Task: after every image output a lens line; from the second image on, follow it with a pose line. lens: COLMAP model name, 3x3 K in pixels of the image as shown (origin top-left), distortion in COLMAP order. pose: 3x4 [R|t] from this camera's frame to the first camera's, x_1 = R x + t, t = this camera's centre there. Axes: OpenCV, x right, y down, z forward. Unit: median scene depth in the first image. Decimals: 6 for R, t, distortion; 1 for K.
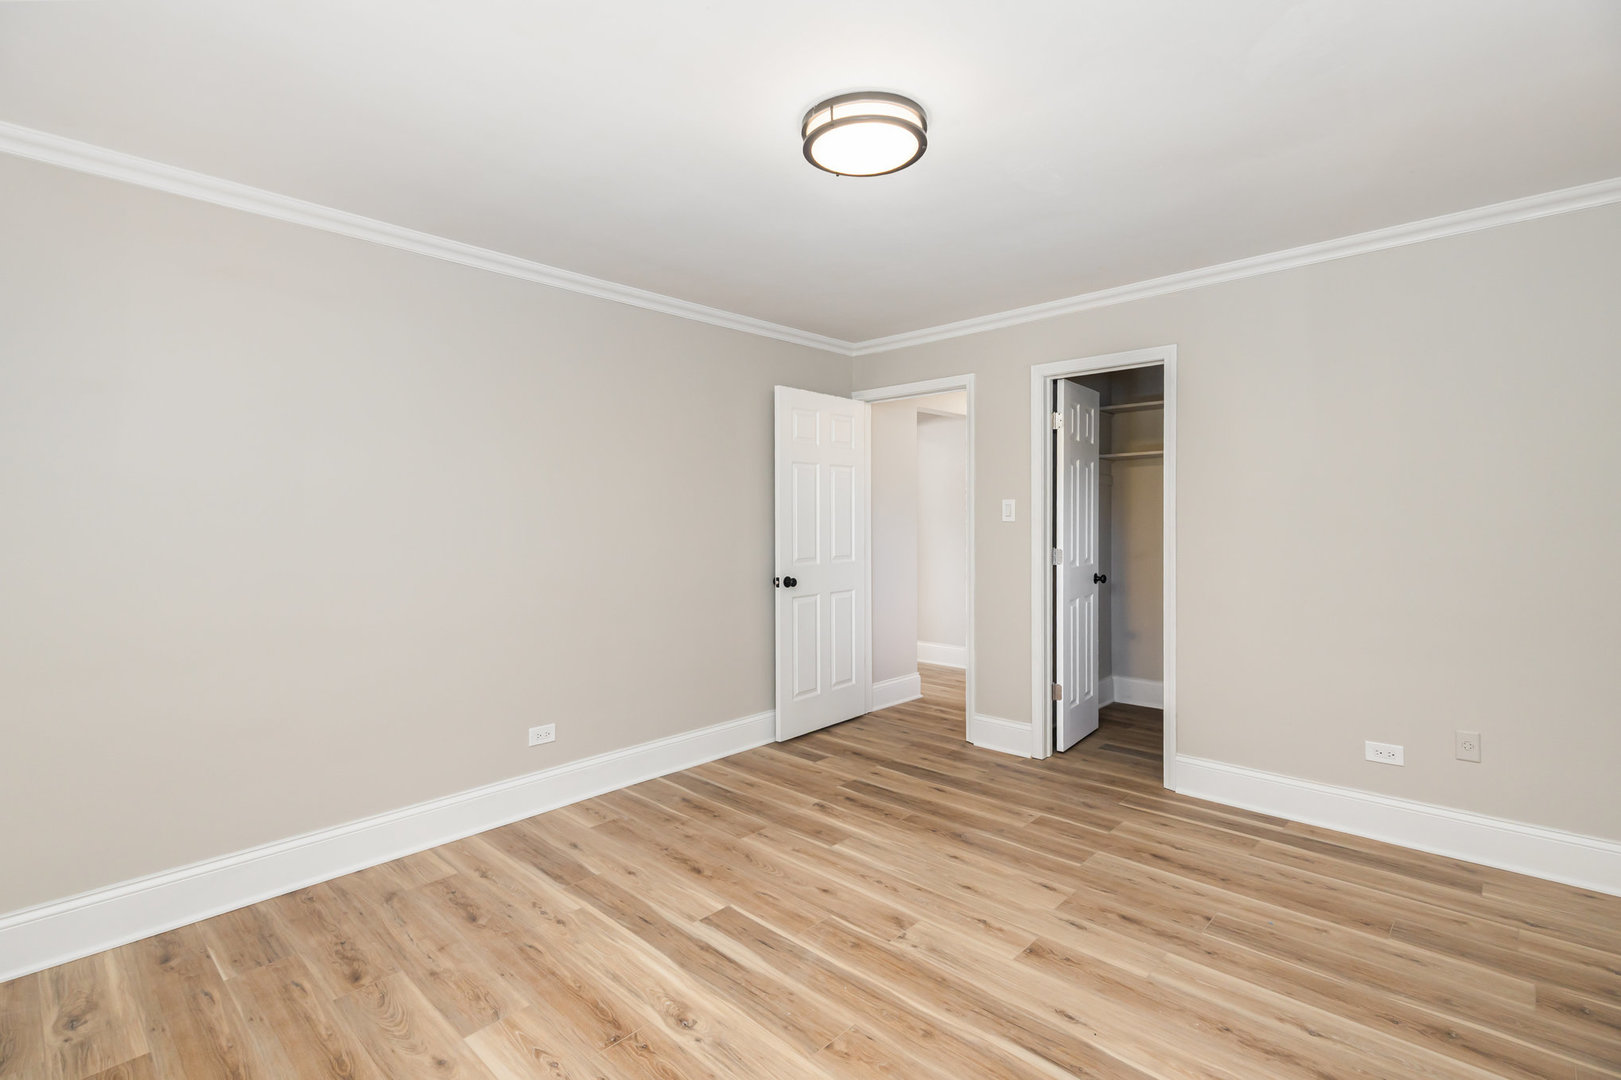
lens RADIAL K [[745.0, 0, 815.0], [0, 745.0, 532.4], [0, 0, 1]] dist [0.022285, -0.000396]
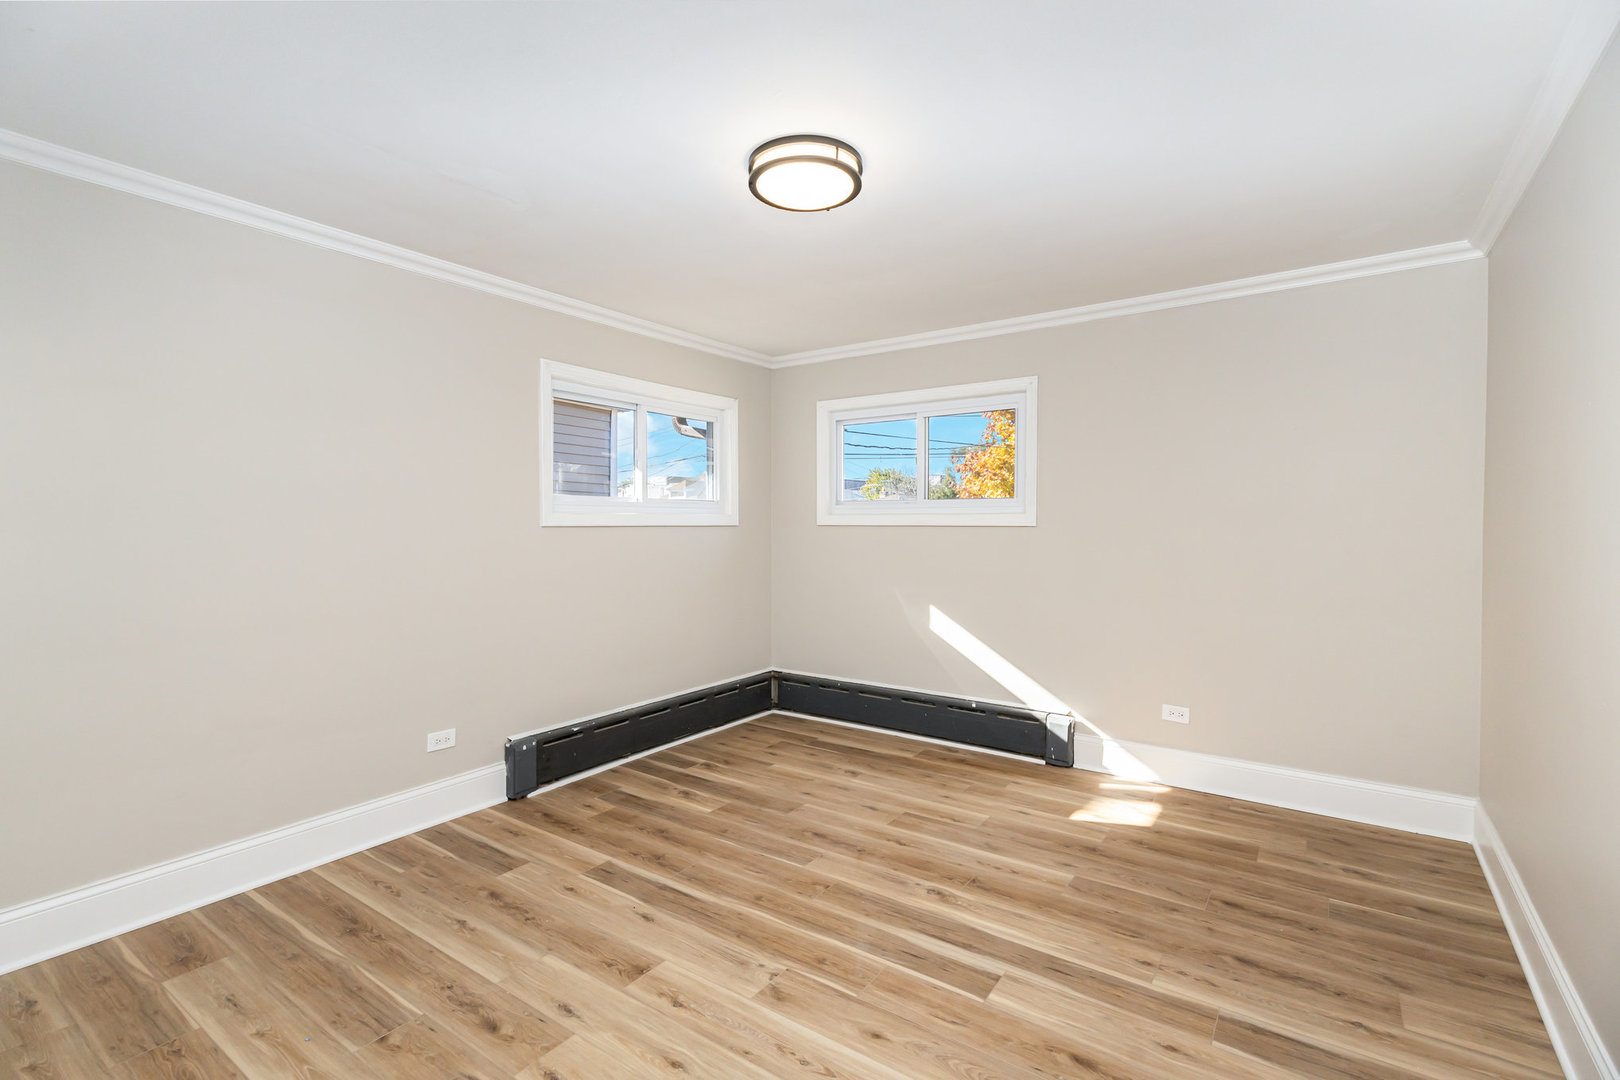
lens RADIAL K [[744.5, 0, 814.5], [0, 744.5, 532.4], [0, 0, 1]] dist [0.022285, -0.000396]
pose [[-0.989312, 0.008754, -0.145550, 0.205860], [0.004341, 0.999522, 0.030609, -0.037748], [0.145748, 0.029650, -0.988877, 1.999063]]
